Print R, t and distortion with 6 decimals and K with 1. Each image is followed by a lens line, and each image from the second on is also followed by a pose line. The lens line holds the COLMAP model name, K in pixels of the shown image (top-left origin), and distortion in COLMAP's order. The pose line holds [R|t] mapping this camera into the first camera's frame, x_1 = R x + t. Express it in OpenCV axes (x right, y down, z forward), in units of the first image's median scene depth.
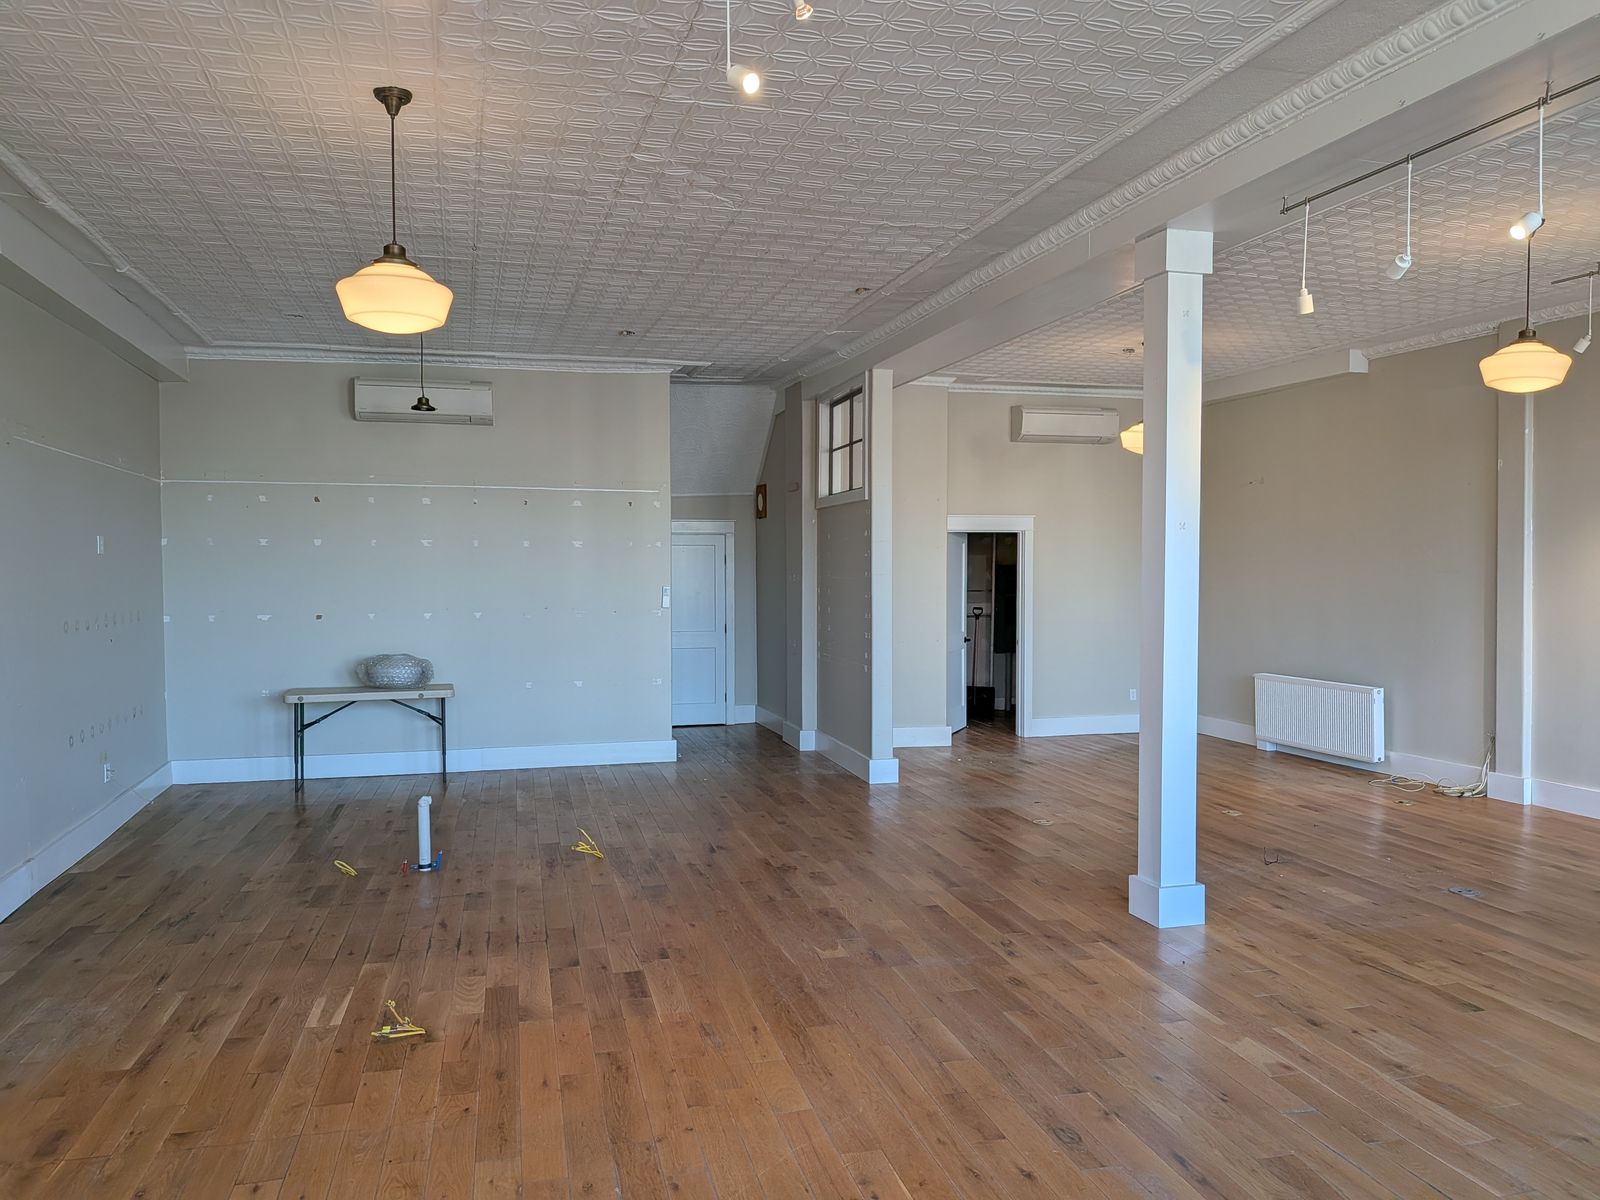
lens RADIAL K [[1137.4, 0, 796.1], [0, 1137.4, 614.3], [0, 0, 1]] dist [0.074754, -0.107580]
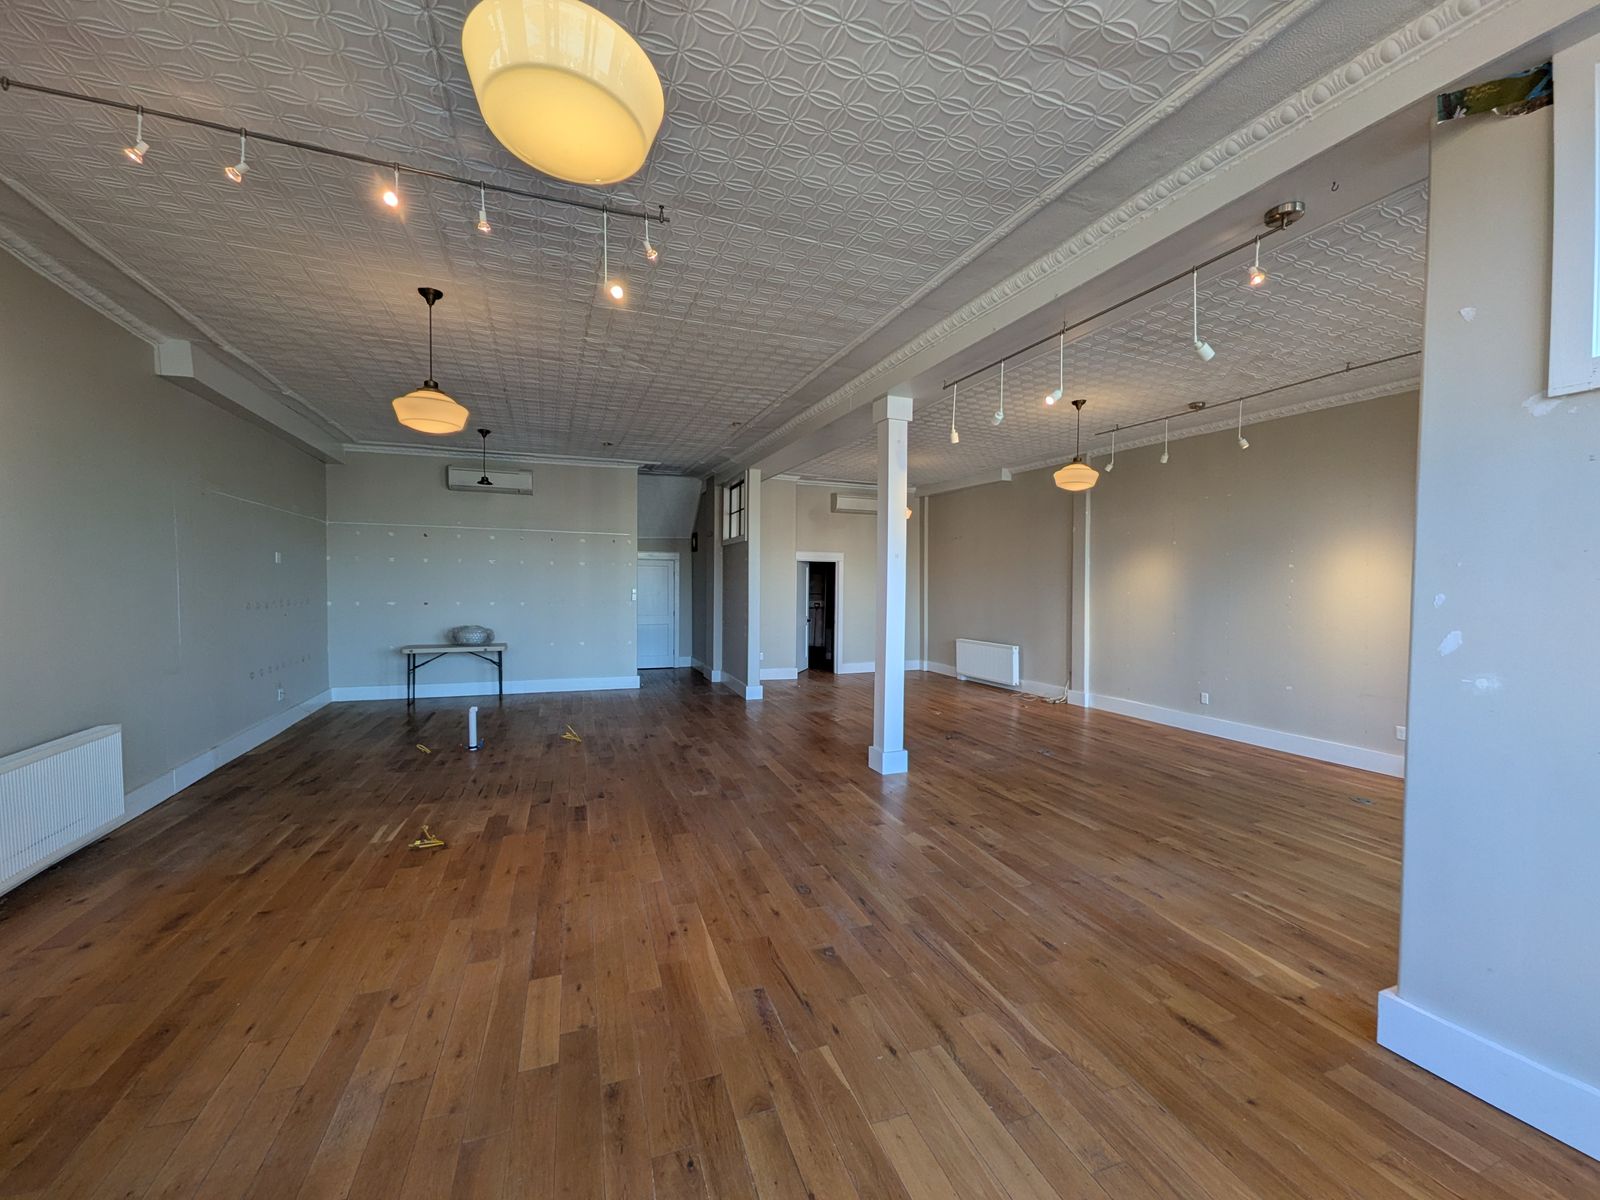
lens RADIAL K [[624.5, 0, 802.4], [0, 624.5, 603.3], [0, 0, 1]] dist [0.014526, -0.004850]
pose [[0.994470, 0.009904, 0.104550, 0.083313], [-0.008997, 0.999918, -0.009140, 0.009519], [-0.104632, 0.008149, 0.994478, 0.016046]]
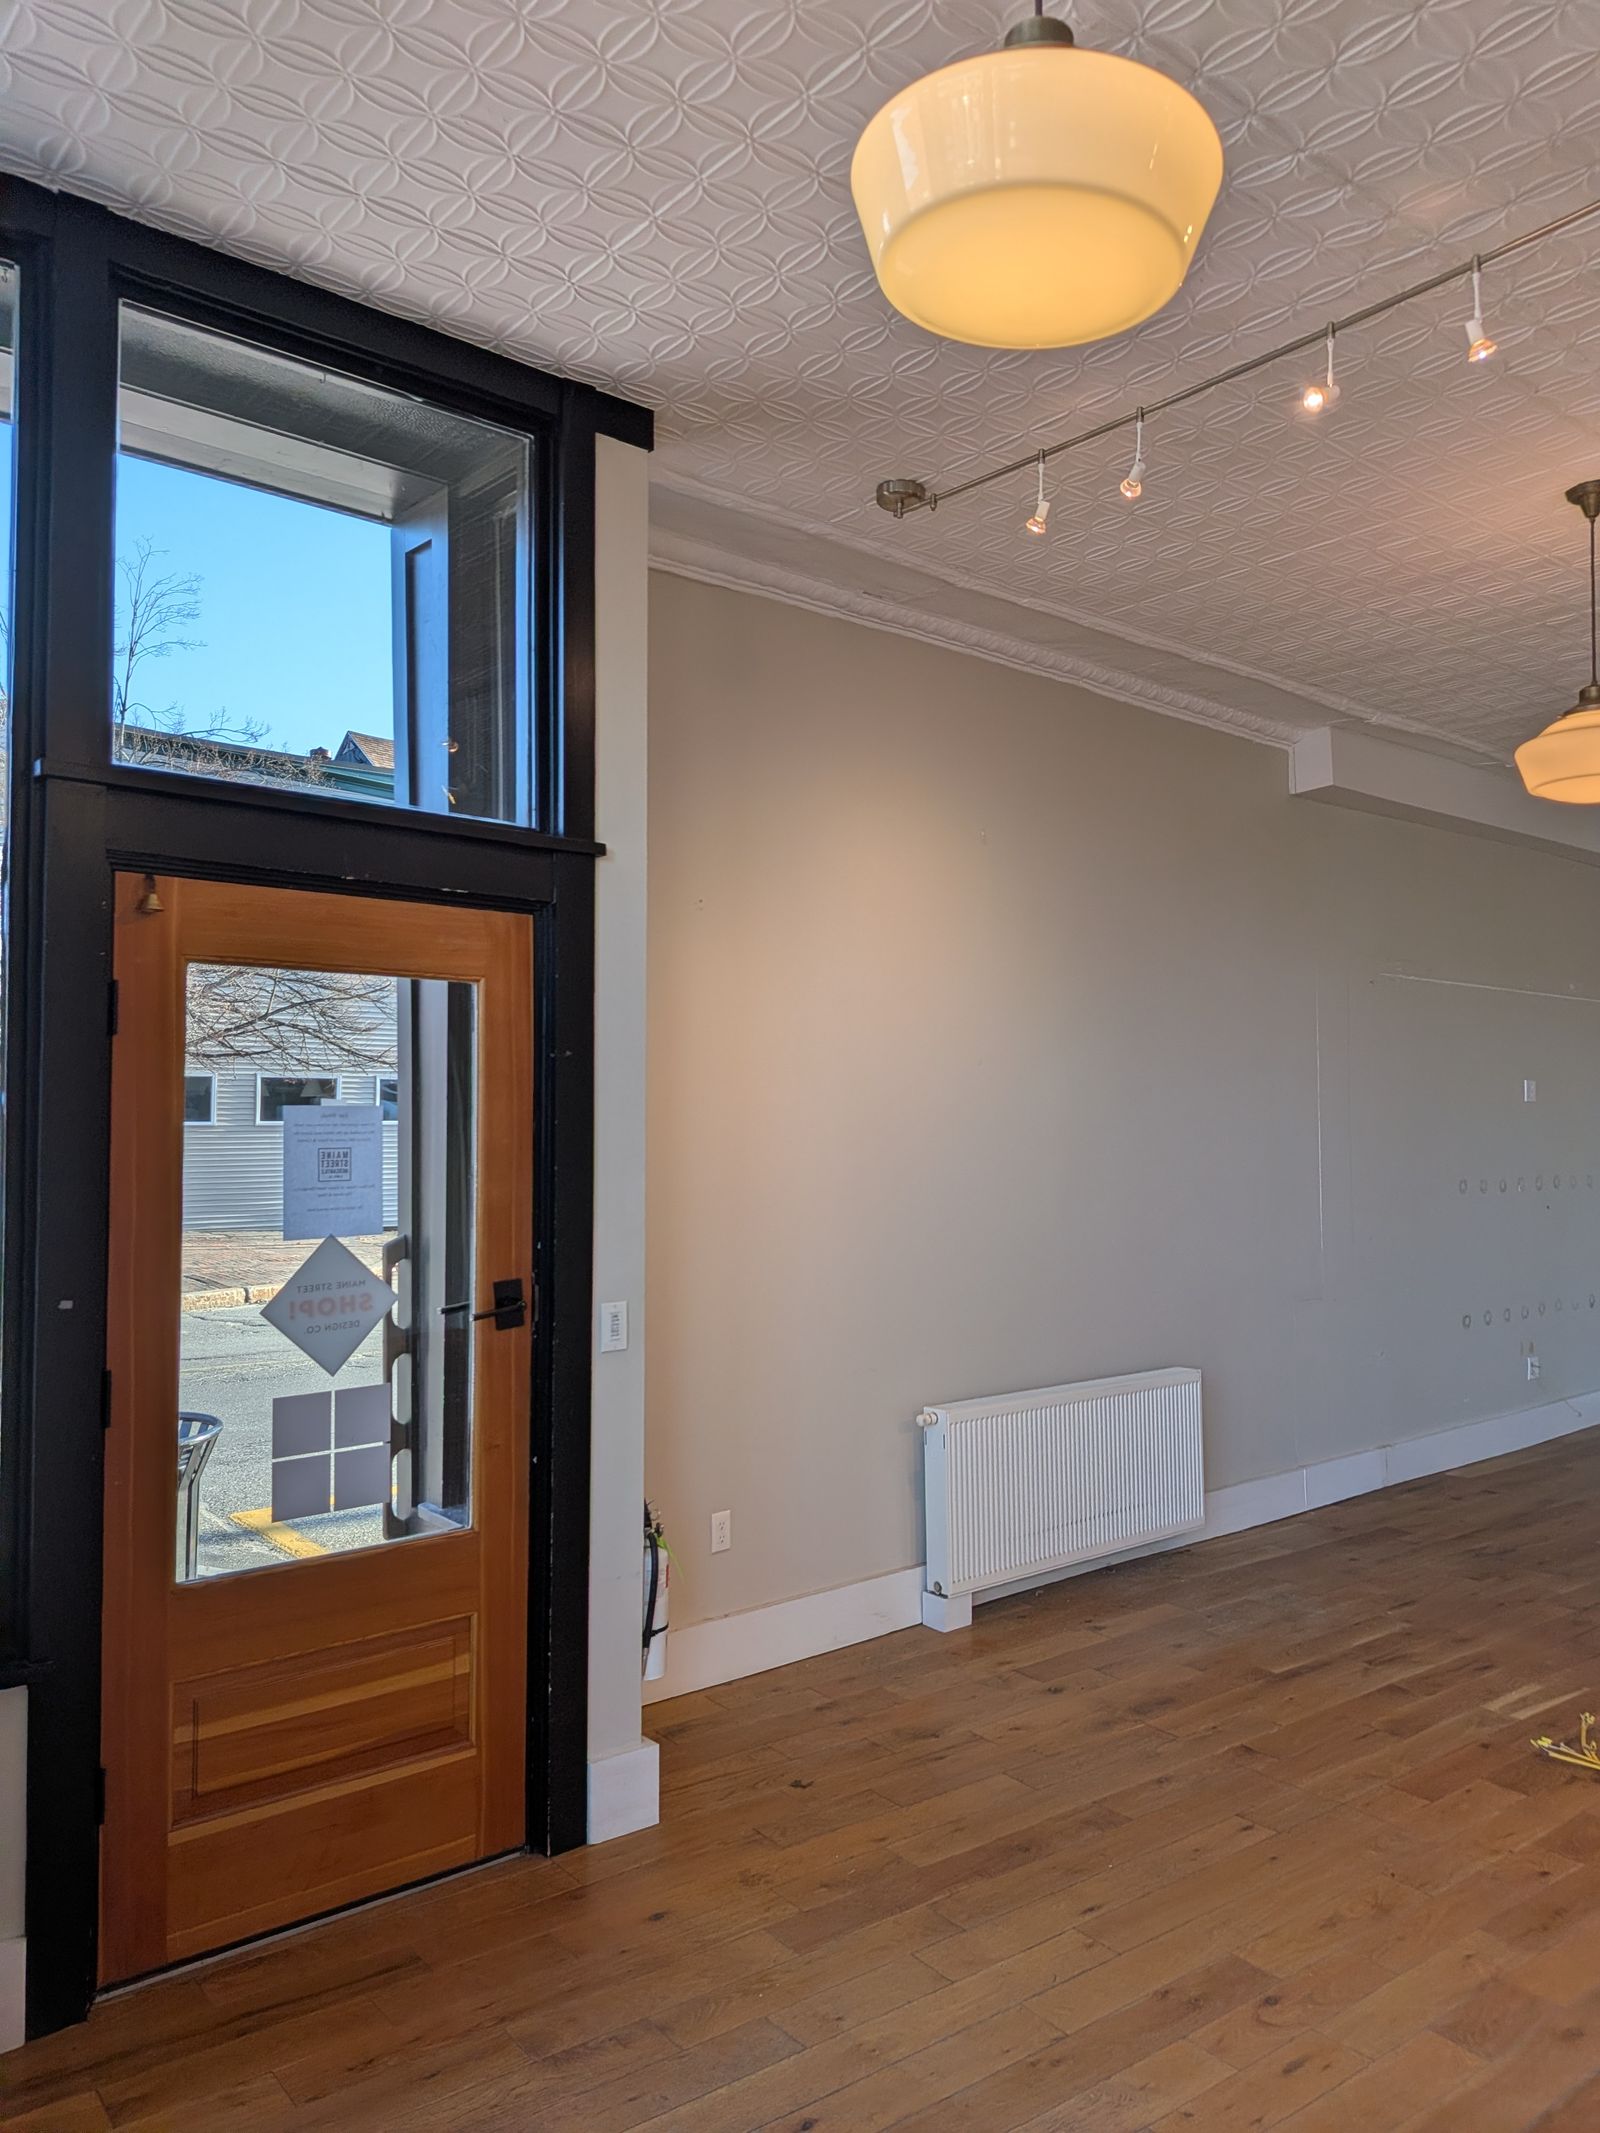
lens RADIAL K [[1516.2, 0, 828.1], [0, 1516.2, 1064.4], [0, 0, 1]] dist [0.074754, -0.107580]
pose [[0.408712, -0.030142, -0.912165, 0.285943], [-0.041843, 0.997785, -0.051720, -0.001313], [0.911704, 0.059306, 0.406546, 0.123983]]
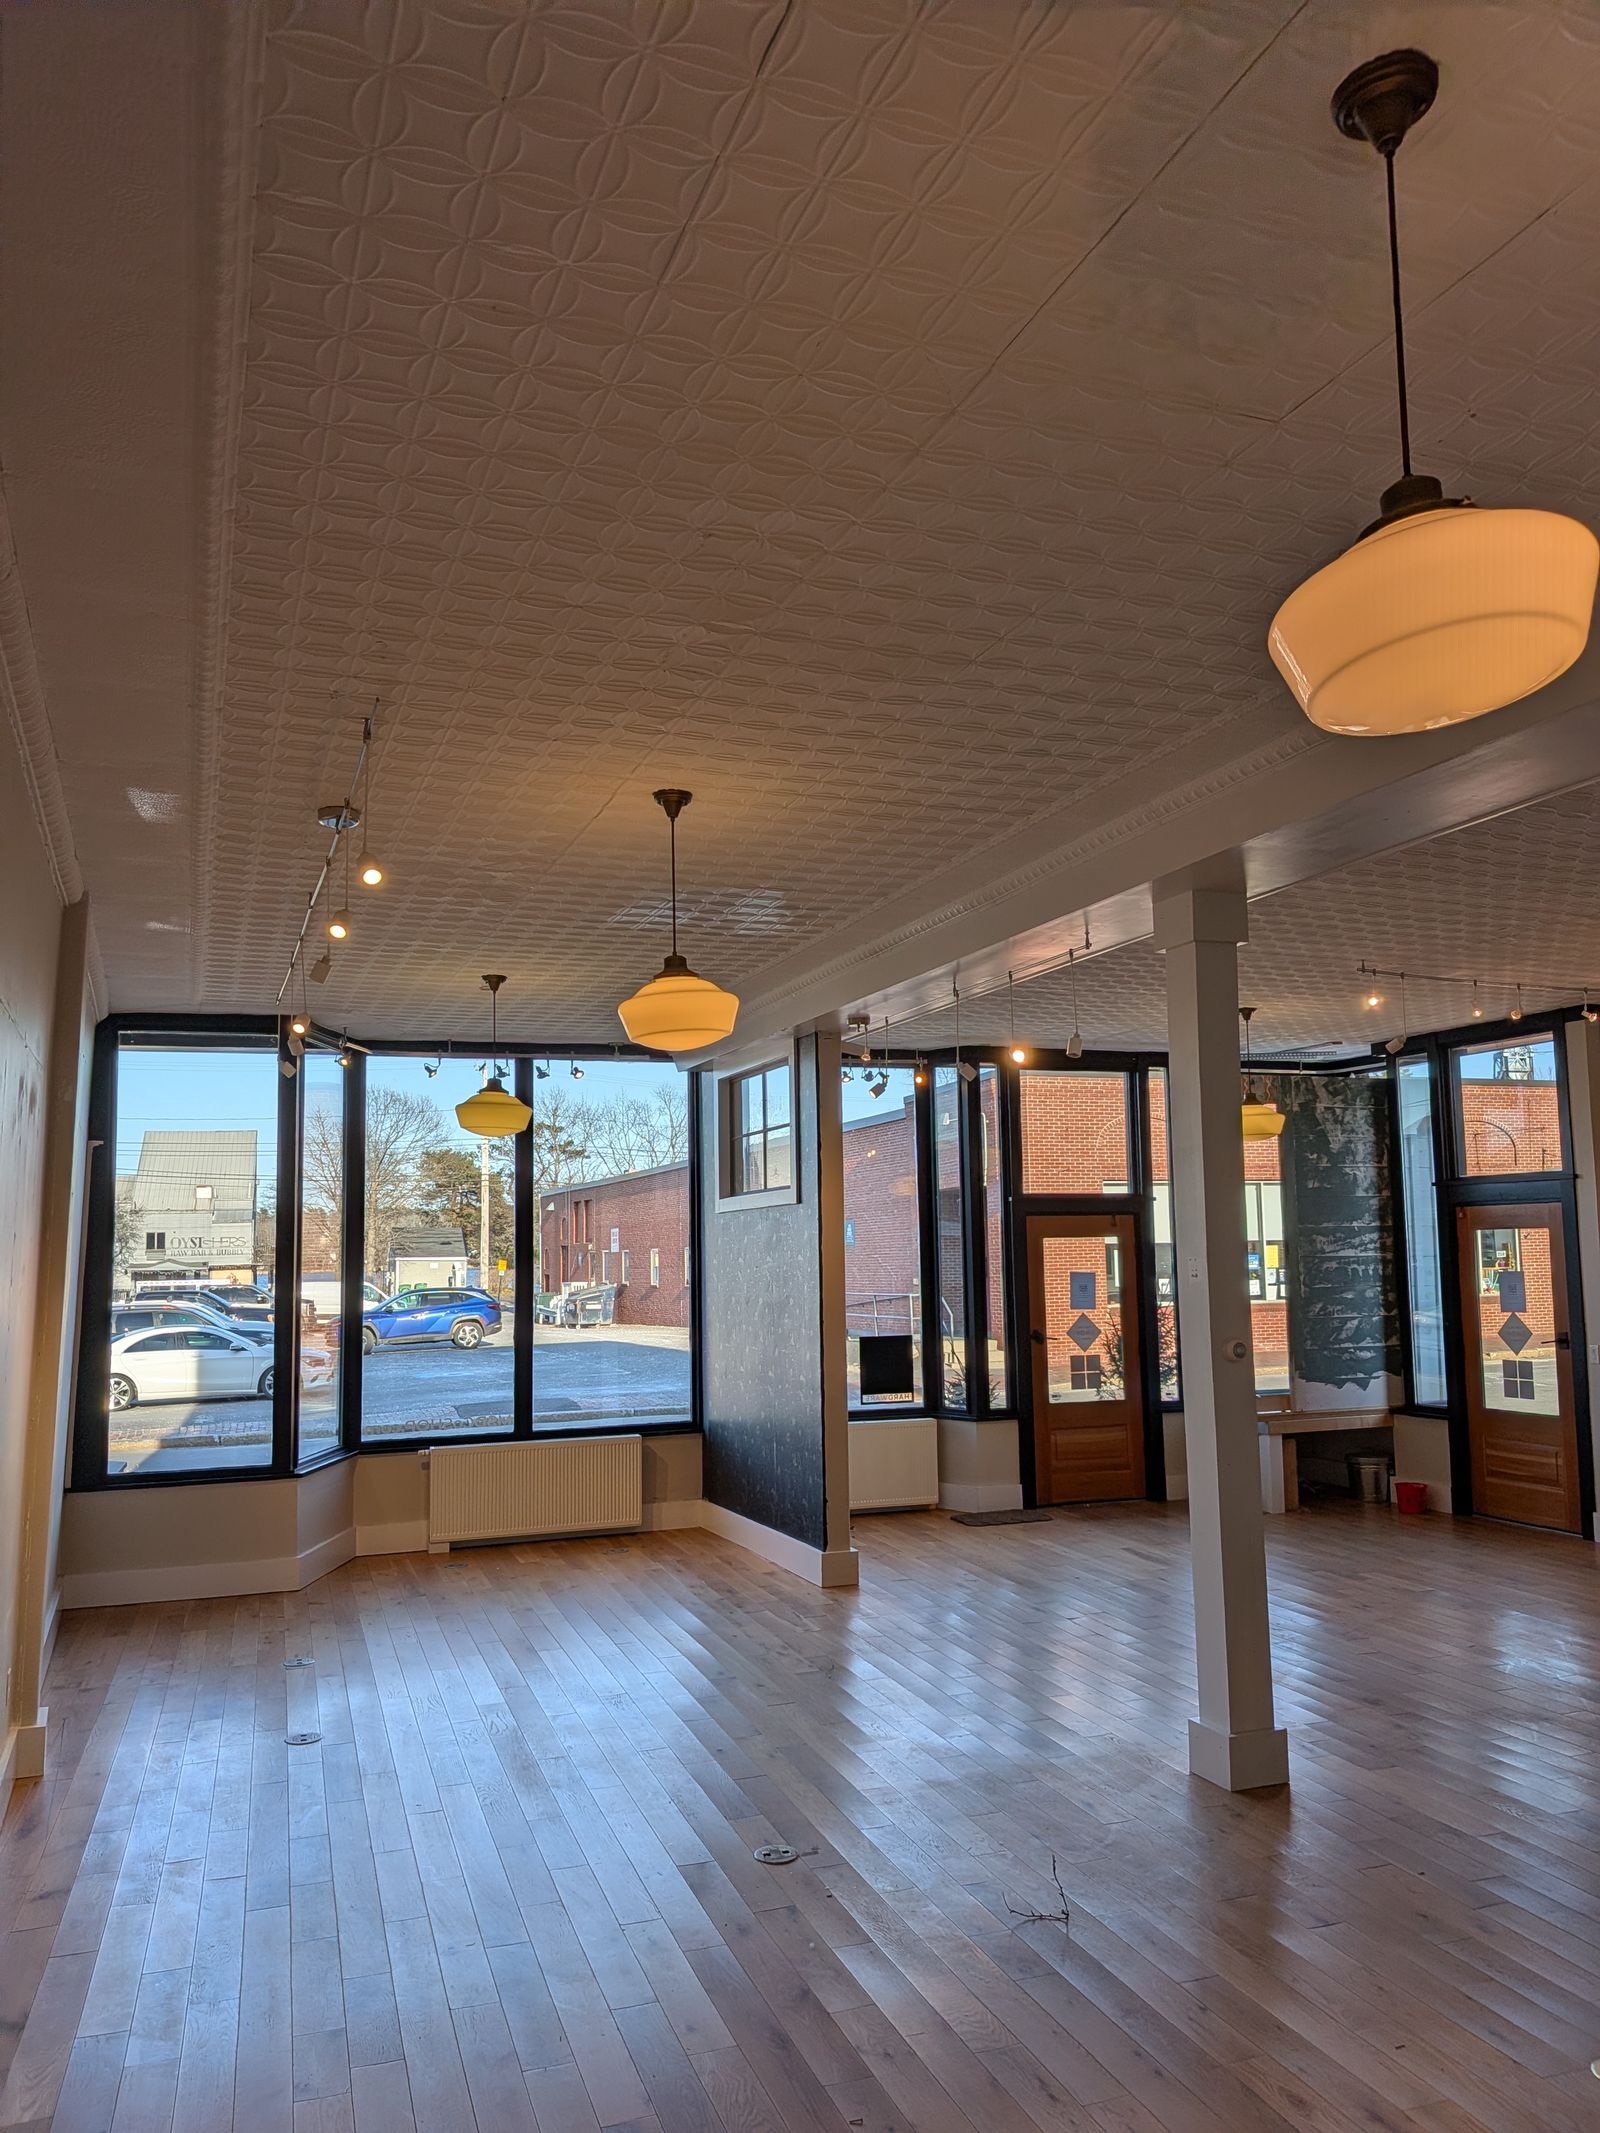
lens RADIAL K [[1514.3, 0, 821.1], [0, 1514.3, 1121.5], [0, 0, 1]] dist [0.106213, -0.173553]
pose [[-0.994964, 0.010741, -0.099652, 0.729289], [0.015091, 0.998961, -0.043003, -0.129805], [0.099087, -0.044290, -0.994093, 2.102983]]
